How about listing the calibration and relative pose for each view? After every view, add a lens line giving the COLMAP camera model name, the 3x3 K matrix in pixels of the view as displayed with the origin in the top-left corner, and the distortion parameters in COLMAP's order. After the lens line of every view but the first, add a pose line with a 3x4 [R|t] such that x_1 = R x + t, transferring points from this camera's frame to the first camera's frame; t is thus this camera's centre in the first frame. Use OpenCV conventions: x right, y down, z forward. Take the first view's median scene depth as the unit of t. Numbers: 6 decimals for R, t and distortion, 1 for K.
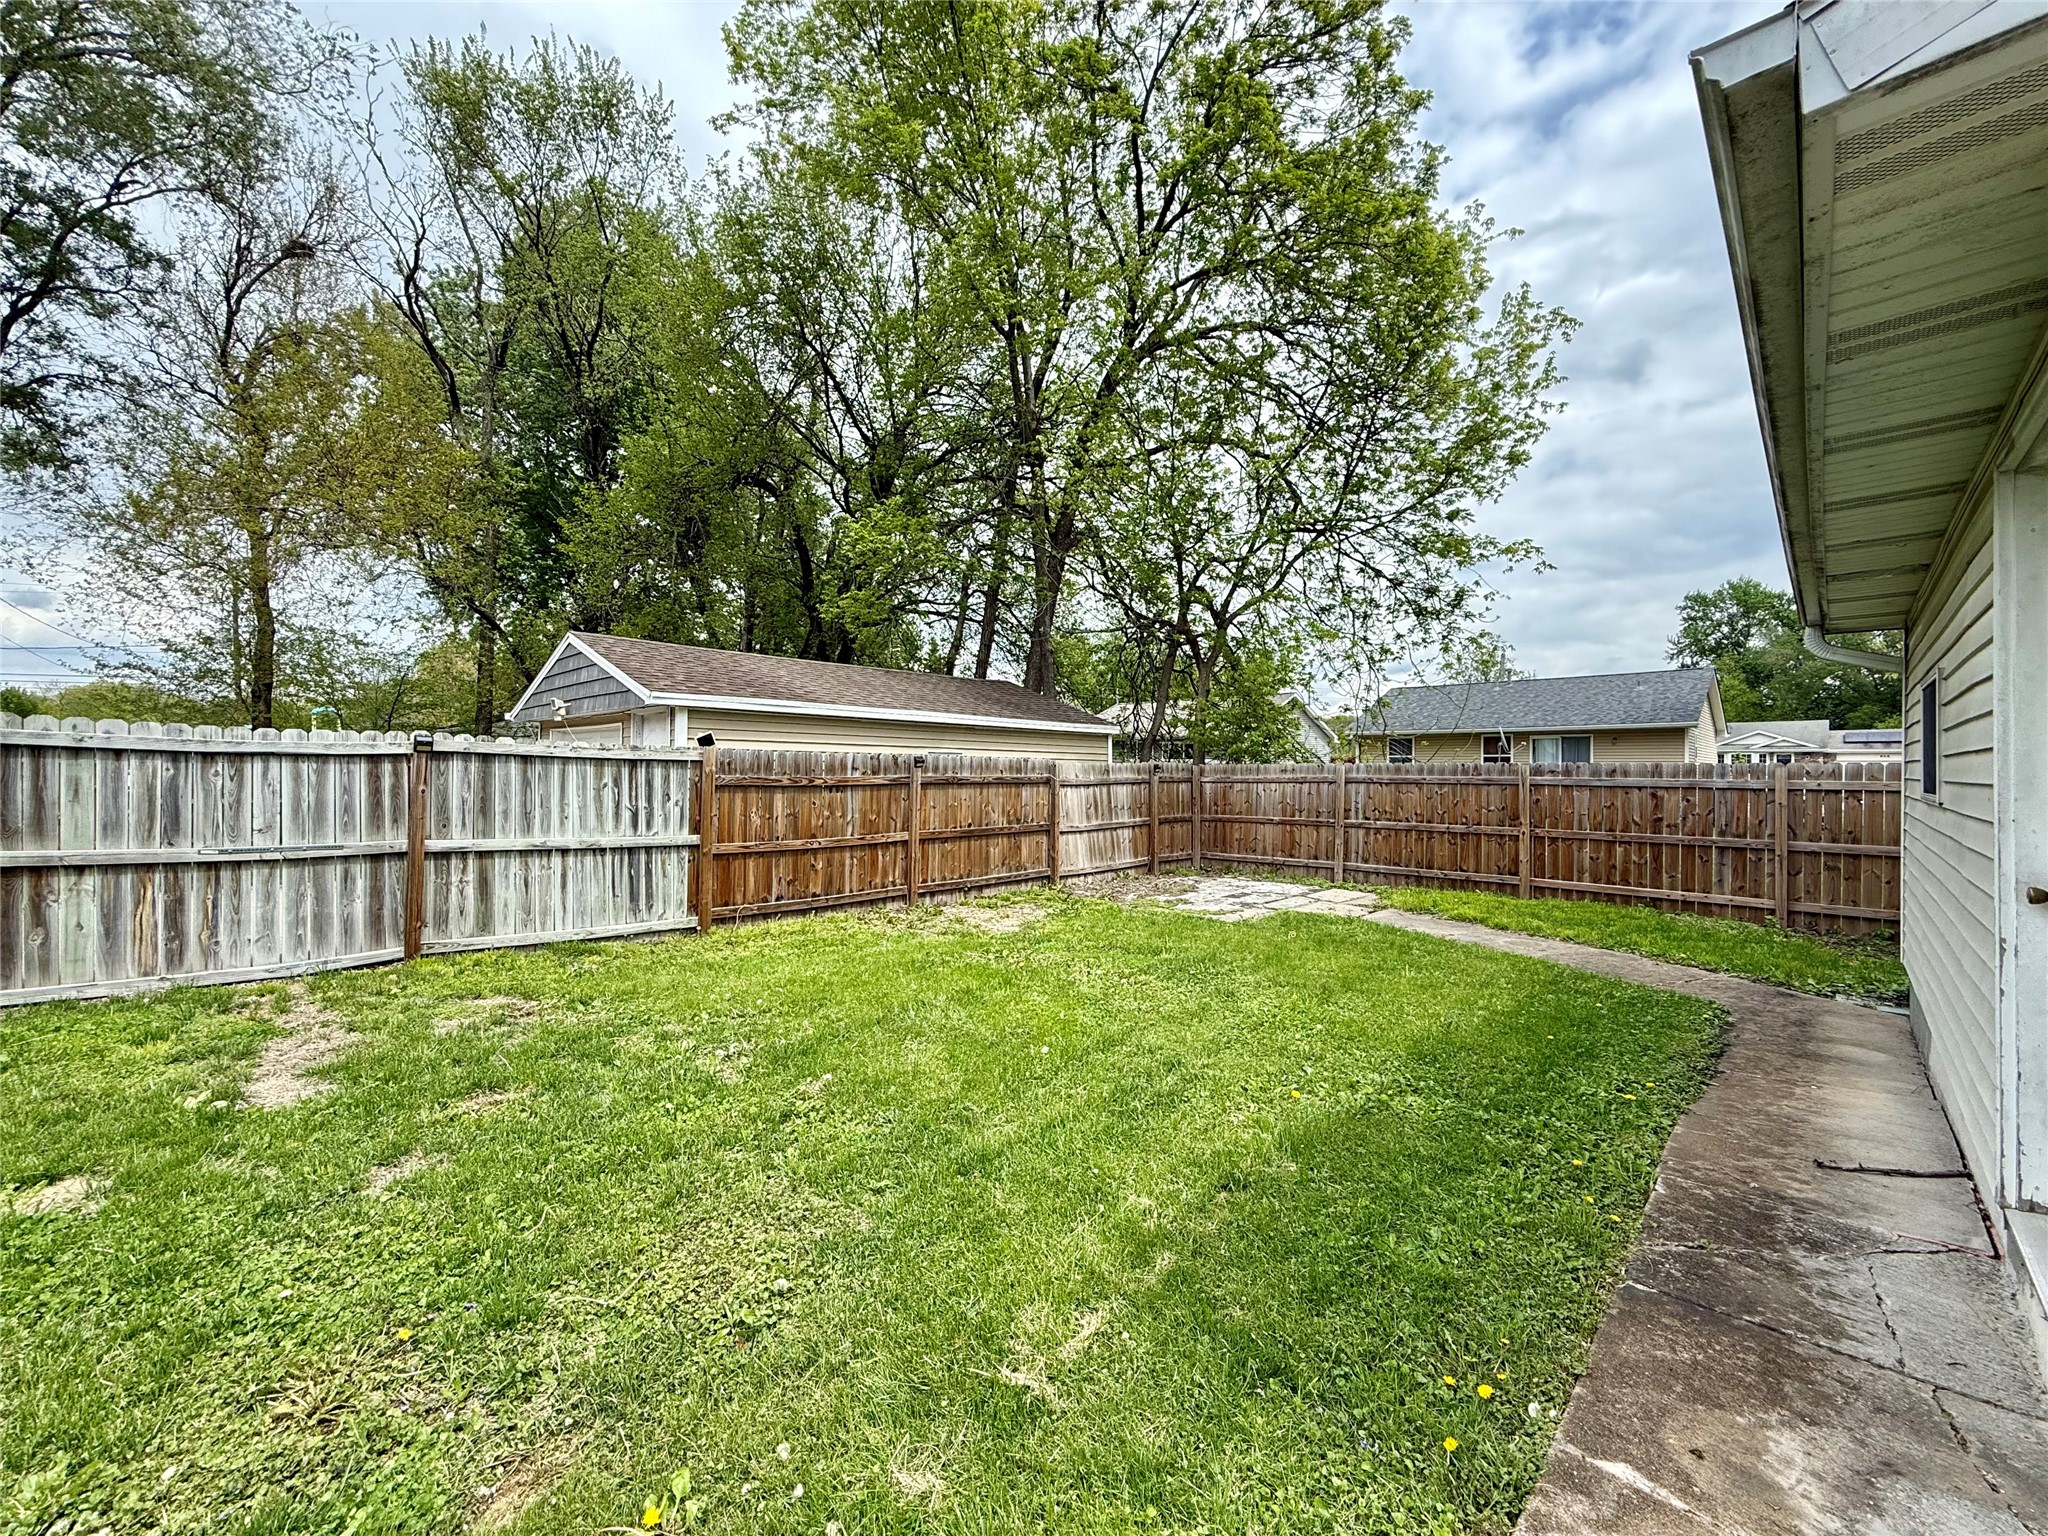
lens RADIAL K [[817.3, 0, 1026.1], [0, 817.3, 768.0], [0, 0, 1]] dist [0.002238, -0.000059]
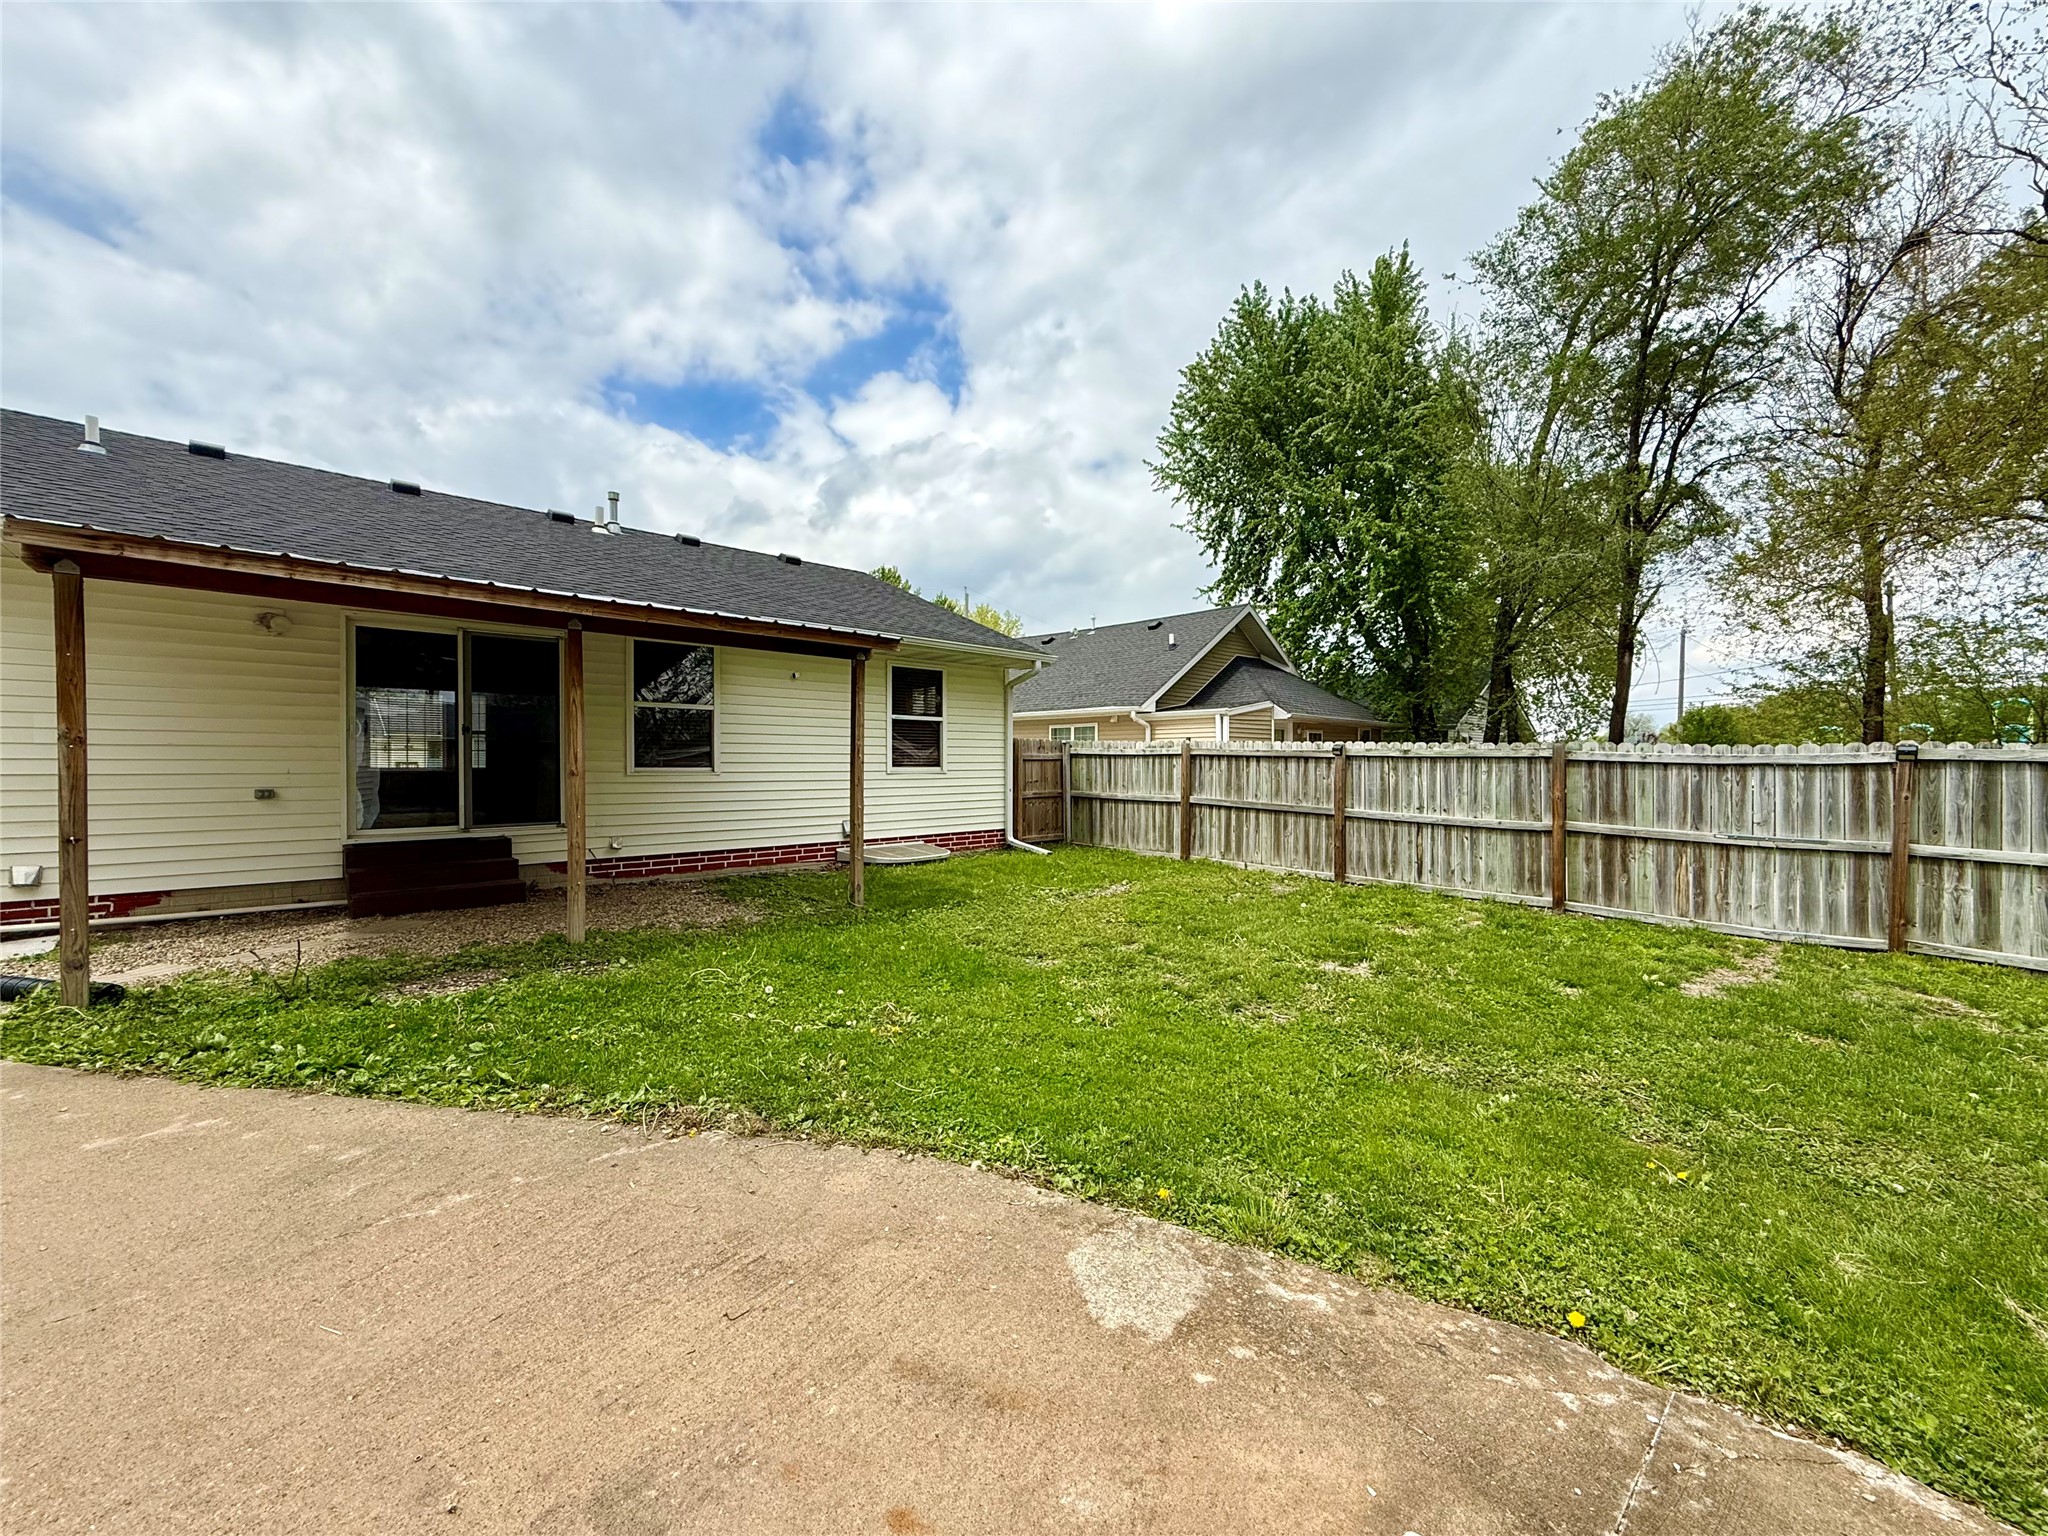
lens RADIAL K [[817.3, 0, 1024.6], [0, 817.3, 771.6], [0, 0, 1]] dist [0.002238, -0.000059]
pose [[-0.024111, 0.001616, -0.999708, 0.367905], [0.001493, 0.999998, 0.001581, -0.009282], [0.999708, -0.001455, -0.024114, -0.123995]]
